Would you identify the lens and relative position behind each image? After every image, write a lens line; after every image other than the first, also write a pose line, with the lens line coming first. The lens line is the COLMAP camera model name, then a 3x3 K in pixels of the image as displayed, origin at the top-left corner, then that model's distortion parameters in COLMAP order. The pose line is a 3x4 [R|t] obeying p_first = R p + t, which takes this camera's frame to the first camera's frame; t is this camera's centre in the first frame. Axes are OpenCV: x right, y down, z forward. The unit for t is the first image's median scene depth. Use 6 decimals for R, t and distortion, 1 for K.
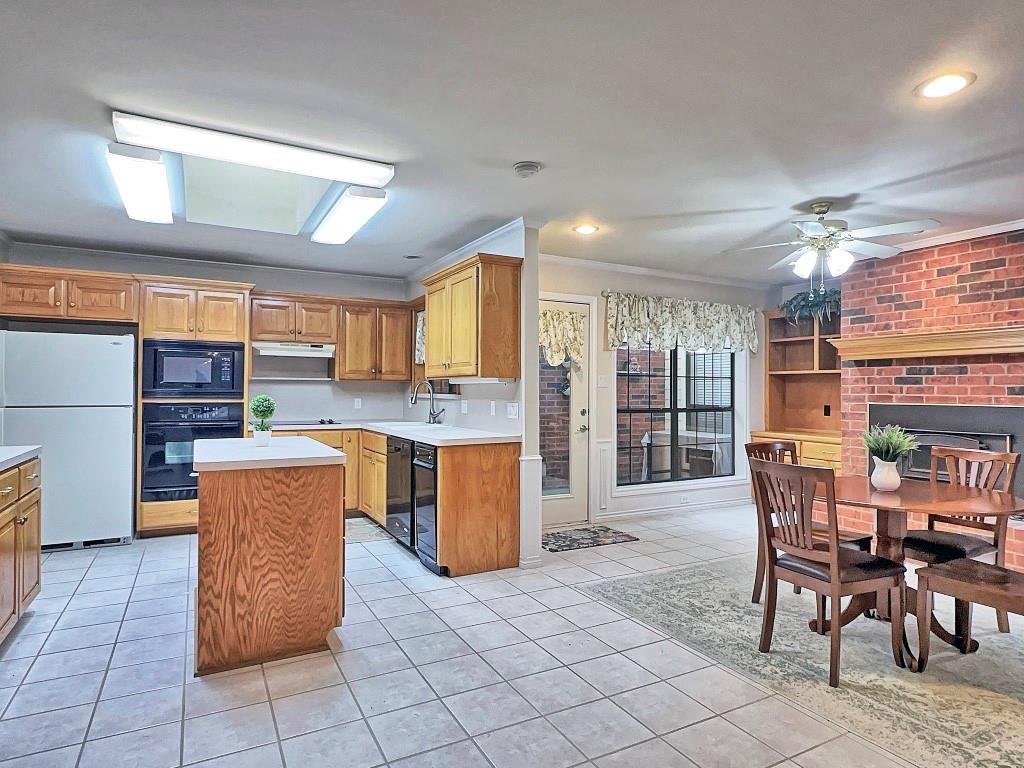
lens RADIAL K [[589.3, 0, 511.9], [0, 589.3, 382.3], [0, 0, 1]] dist [-0.003259, 0.004406]
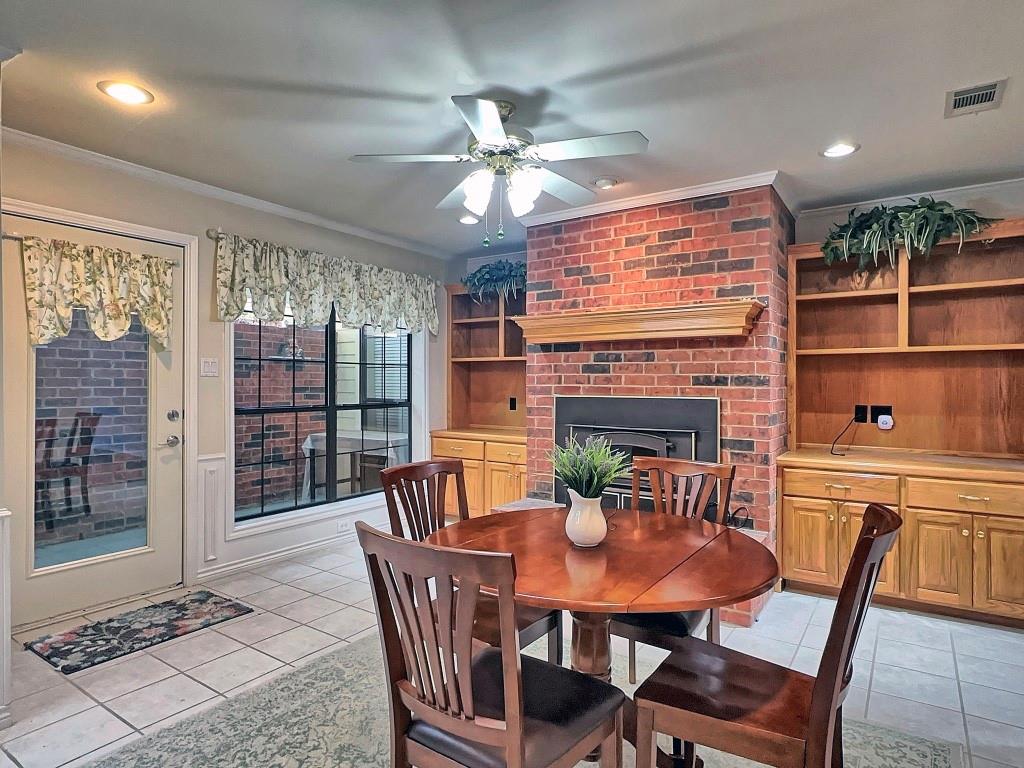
lens RADIAL K [[589.3, 0, 510.8], [0, 589.3, 382.4], [0, 0, 1]] dist [-0.003259, 0.004406]
pose [[0.887309, -0.002851, 0.461166, 0.168984], [-0.004378, 0.999884, 0.014606, 0.004695], [-0.461154, -0.014979, 0.887194, 0.294959]]
